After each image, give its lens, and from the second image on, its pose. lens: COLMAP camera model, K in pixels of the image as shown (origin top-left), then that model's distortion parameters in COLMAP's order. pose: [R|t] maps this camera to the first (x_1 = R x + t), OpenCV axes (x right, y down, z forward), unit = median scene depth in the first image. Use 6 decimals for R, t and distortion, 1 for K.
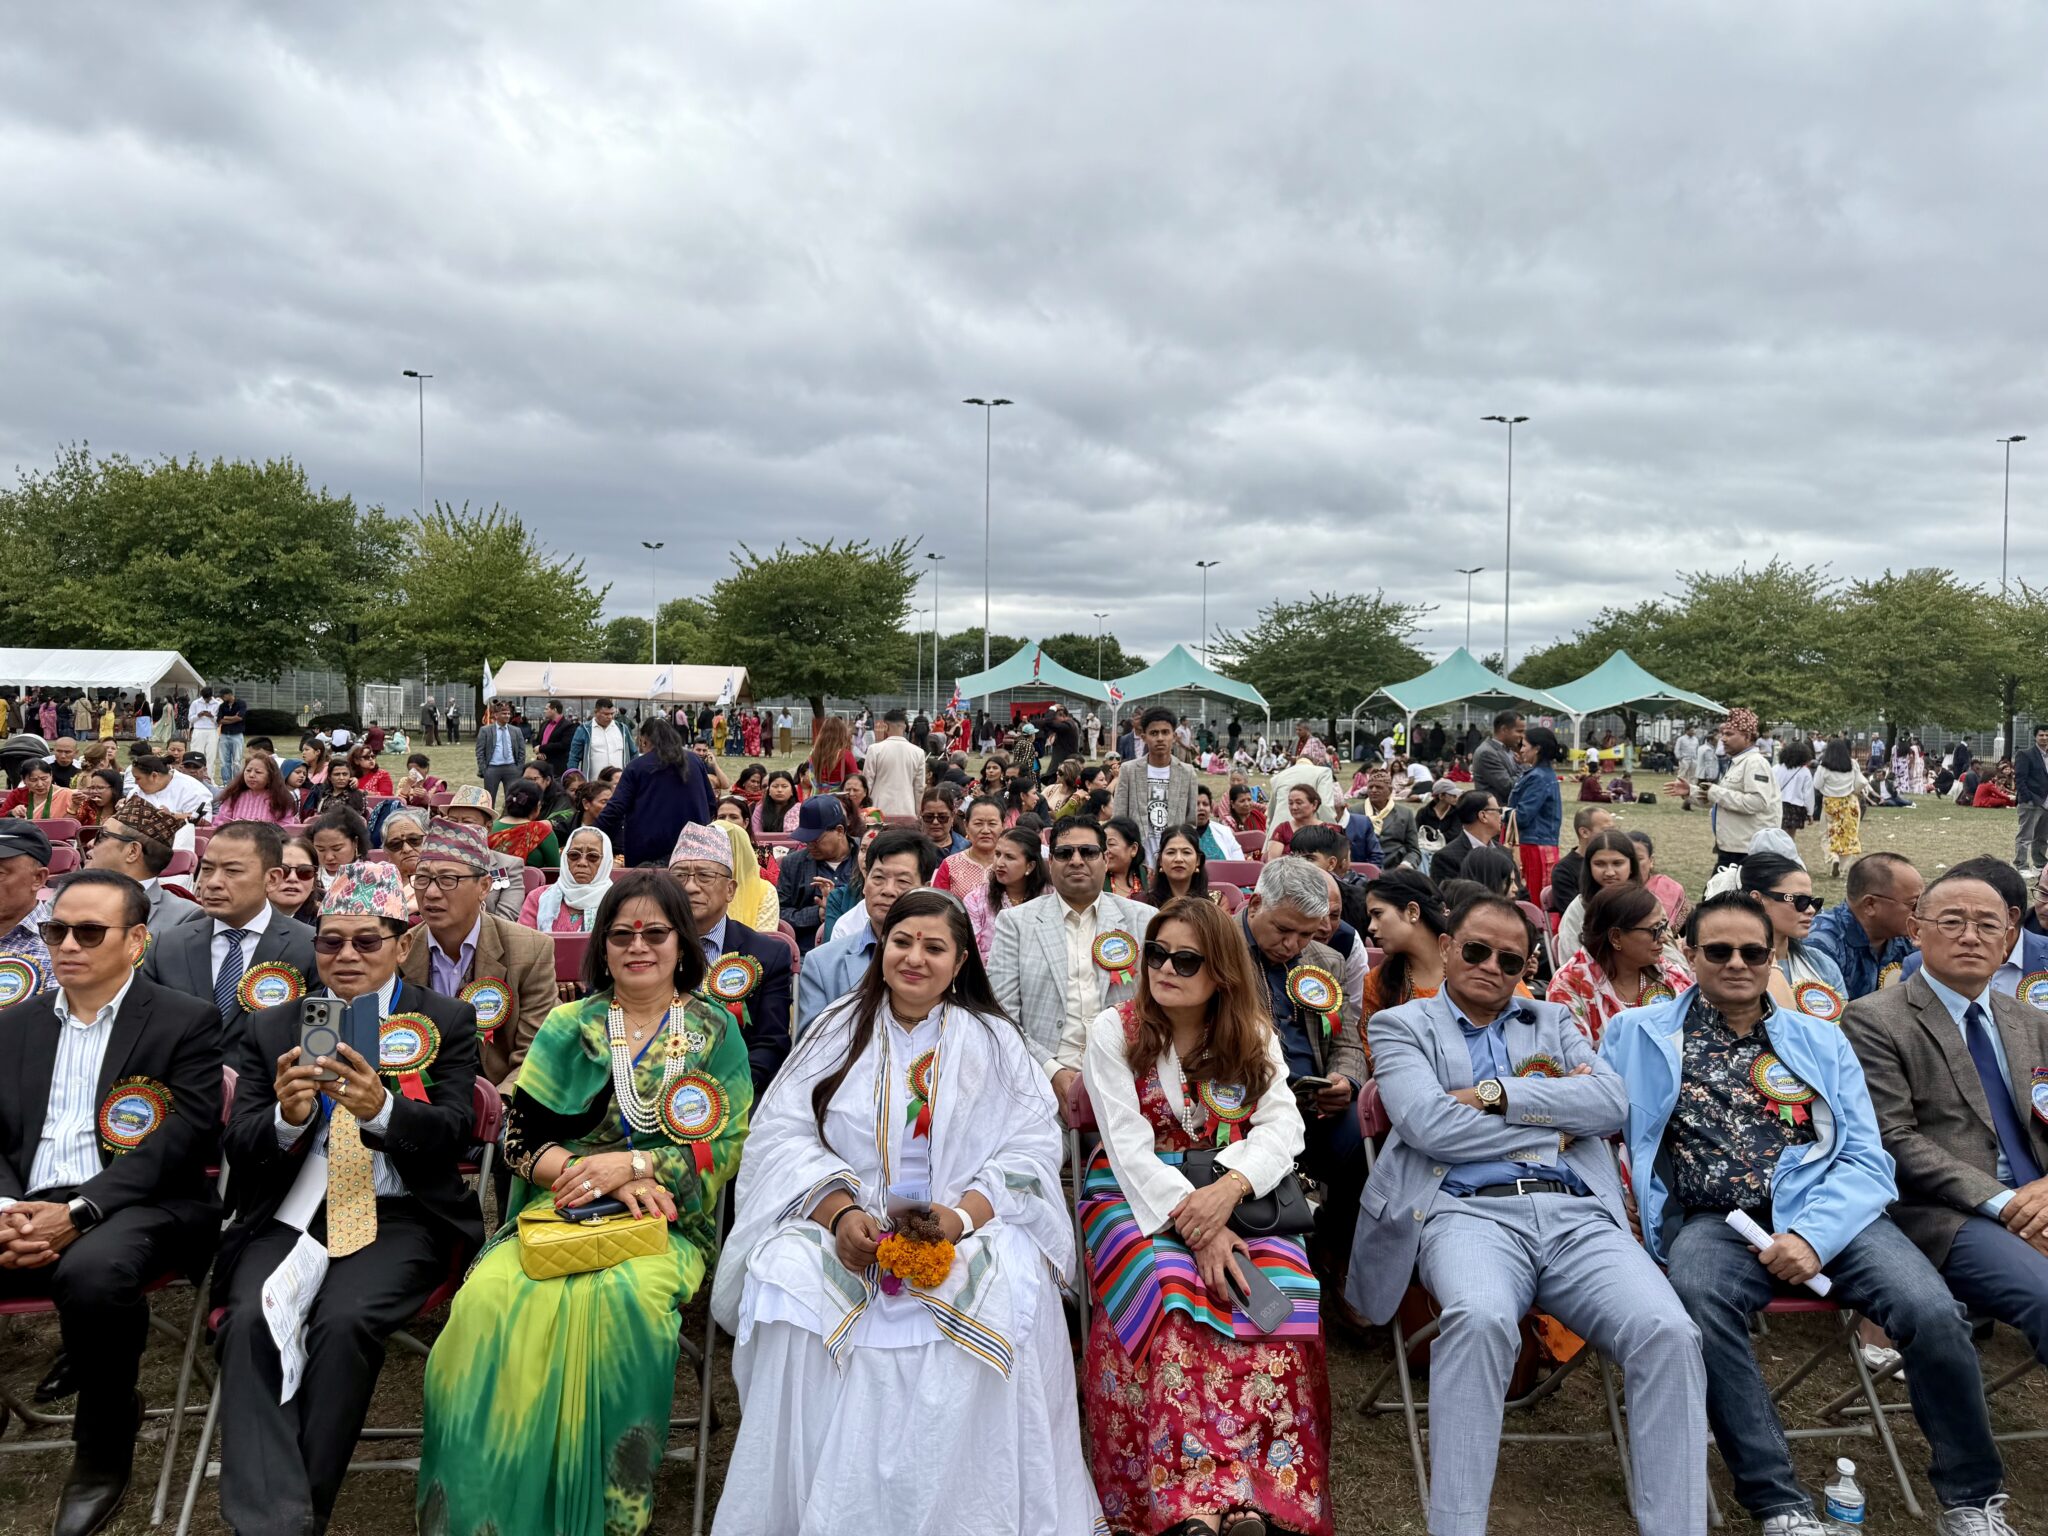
lens RADIAL K [[1402.4, 0, 1019.6], [0, 1402.4, 779.1], [0, 0, 1]] dist [0.082430, -0.116108]
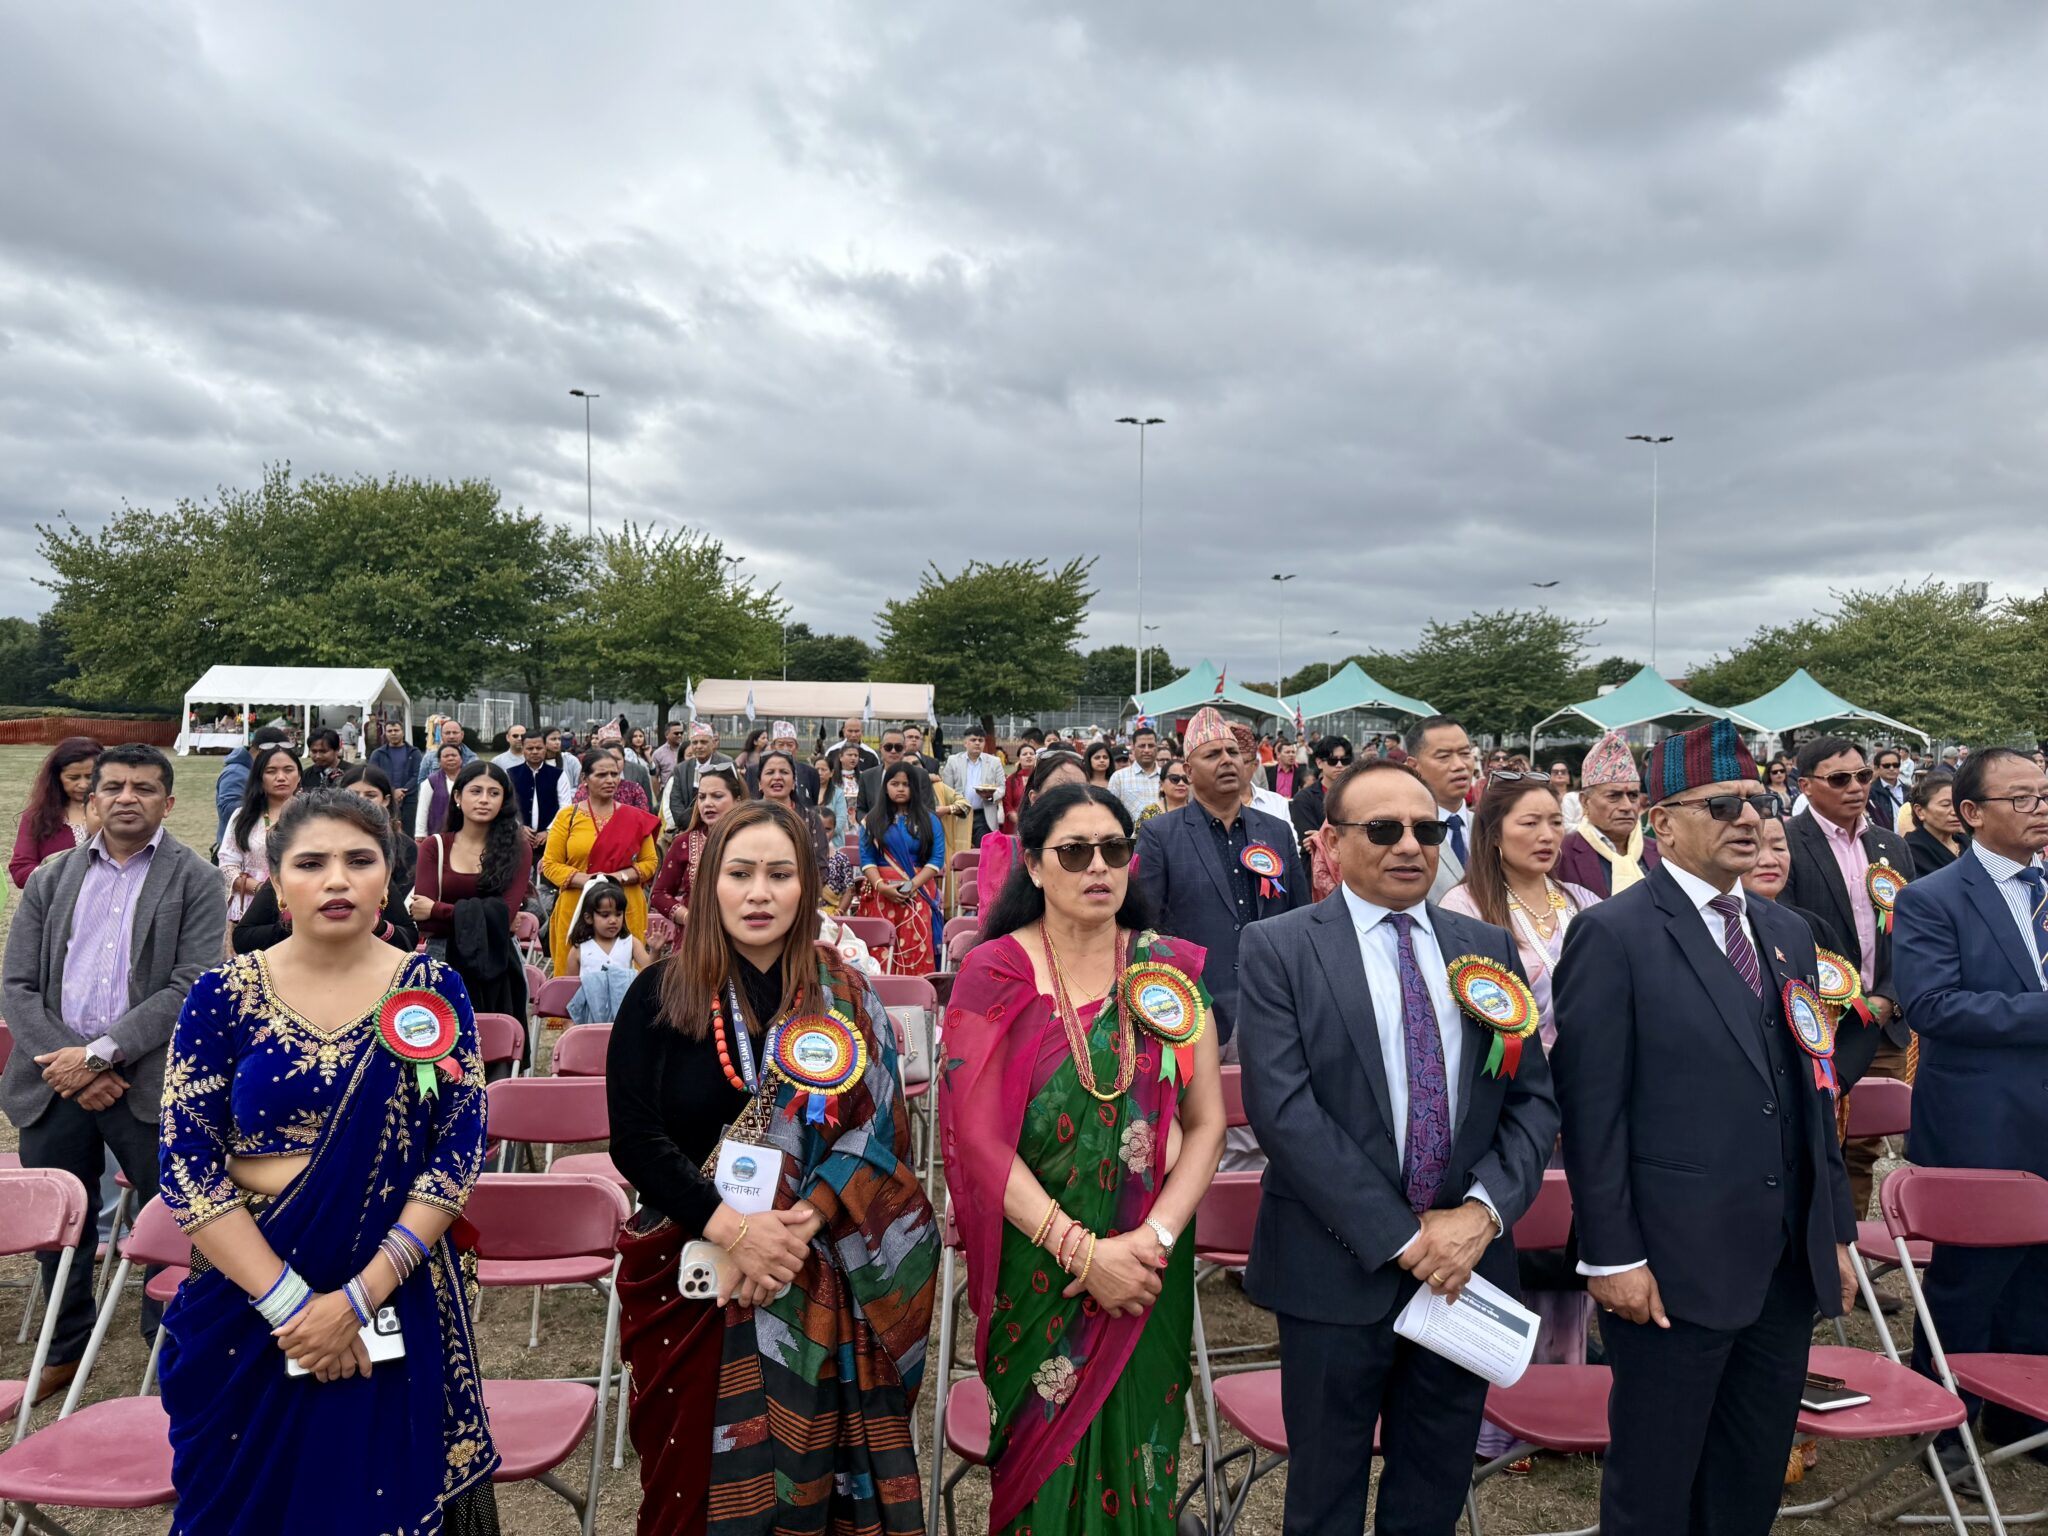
lens RADIAL K [[1402.4, 0, 1019.6], [0, 1402.4, 779.1], [0, 0, 1]] dist [0.082430, -0.116108]
pose [[0.999902, -0.000384, 0.013959, -0.148359], [0.000473, 0.999979, -0.006410, -0.005562], [-0.013957, 0.006416, 0.999882, -0.010224]]
